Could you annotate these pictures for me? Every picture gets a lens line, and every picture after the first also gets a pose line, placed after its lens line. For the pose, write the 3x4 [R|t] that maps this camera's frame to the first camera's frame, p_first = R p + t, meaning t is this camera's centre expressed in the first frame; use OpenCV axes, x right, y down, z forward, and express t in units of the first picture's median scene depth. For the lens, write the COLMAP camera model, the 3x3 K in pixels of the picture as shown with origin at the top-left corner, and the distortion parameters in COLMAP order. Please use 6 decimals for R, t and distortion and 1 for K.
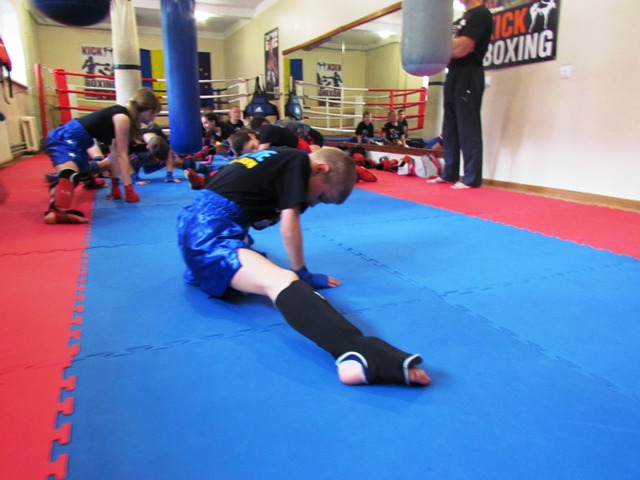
lens RADIAL K [[442.5, 0, 320.0], [0, 442.5, 240.0], [0, 0, 1]] dist [-0.070466, -0.001777]
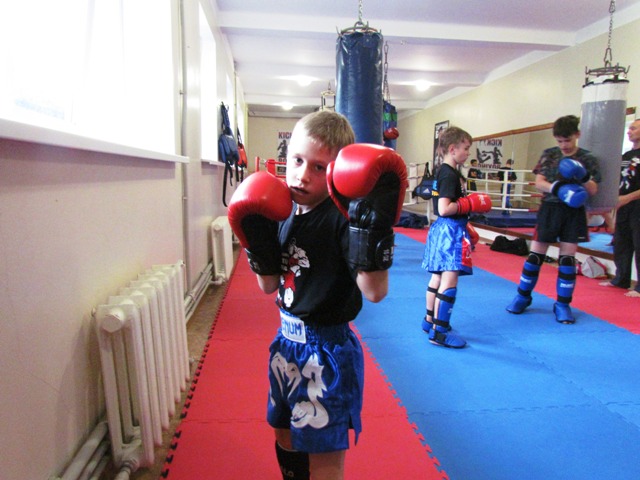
lens RADIAL K [[442.5, 0, 320.0], [0, 442.5, 240.0], [0, 0, 1]] dist [-0.070466, -0.001777]
pose [[0.947792, 0.057290, -0.313701, -0.037404], [-0.094497, 0.990004, -0.104705, -0.030424], [0.304566, 0.128882, 0.943731, -0.122086]]
